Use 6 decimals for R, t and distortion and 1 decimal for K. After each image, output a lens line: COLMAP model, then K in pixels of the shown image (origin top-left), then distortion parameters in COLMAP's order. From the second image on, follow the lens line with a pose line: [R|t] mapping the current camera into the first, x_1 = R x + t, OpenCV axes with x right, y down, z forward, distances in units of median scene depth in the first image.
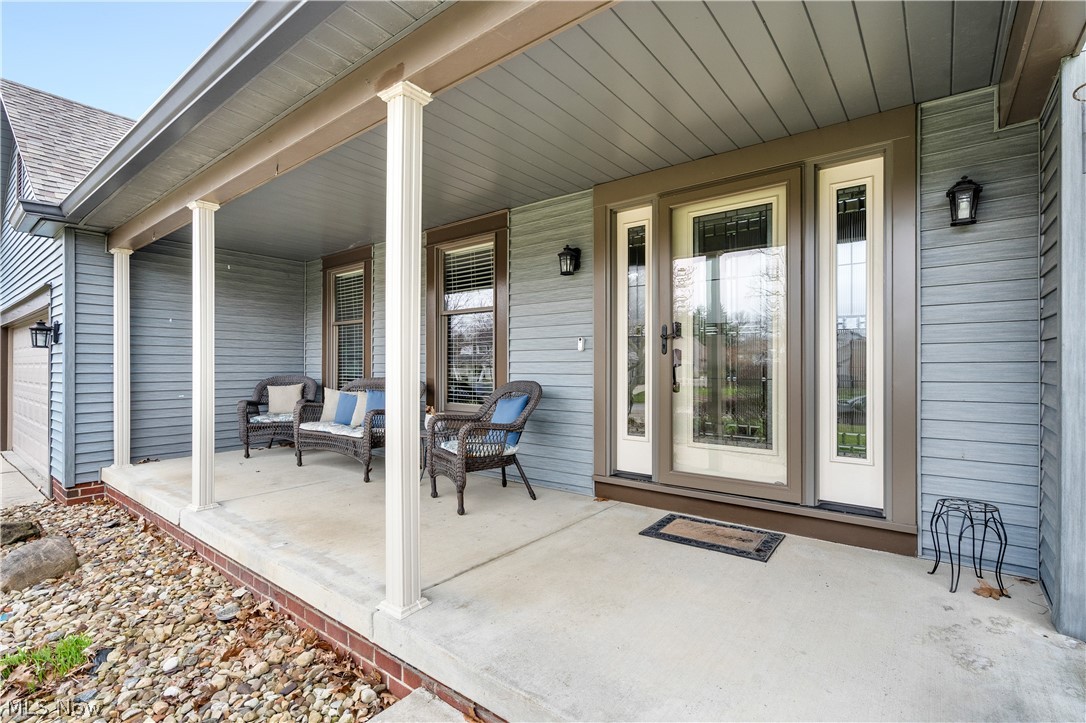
lens RADIAL K [[498.3, 0, 543.5], [0, 498.3, 361.7], [0, 0, 1]] dist [-0.001956, 0.000316]
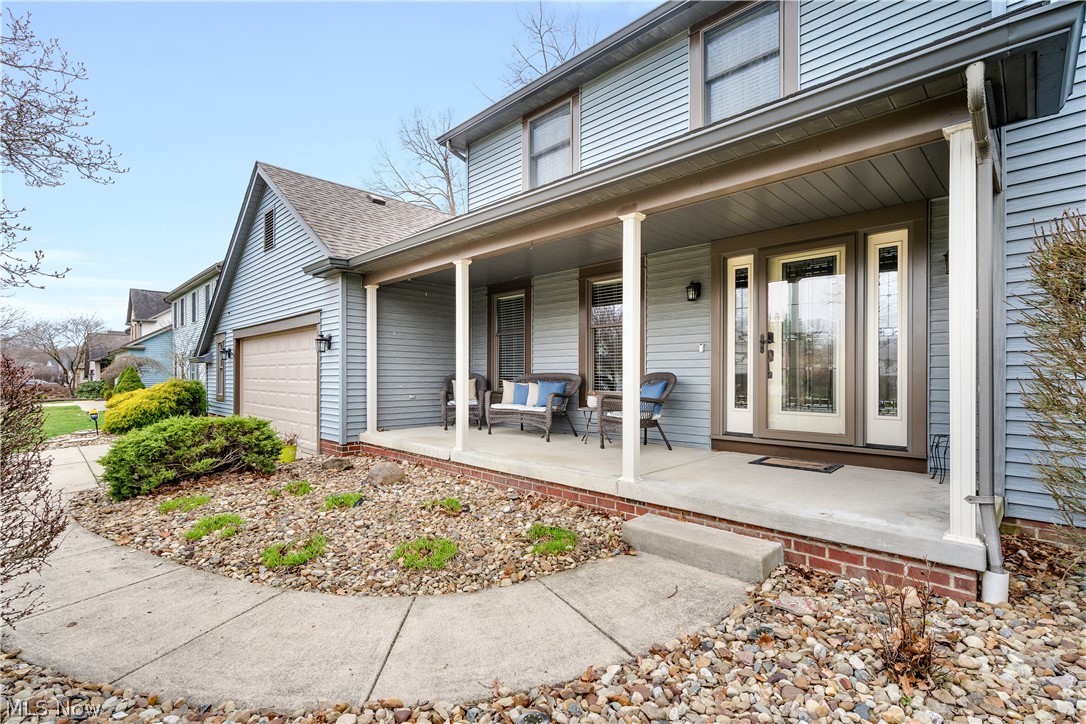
lens RADIAL K [[504.9, 0, 545.0], [0, 504.9, 372.6], [0, 0, 1]] dist [-0.002071, 0.000160]
pose [[0.993238, 0.002043, -0.116079, -0.225506], [-0.001858, 0.999997, 0.001700, 0.040381], [0.116082, -0.001473, 0.993238, -0.579079]]
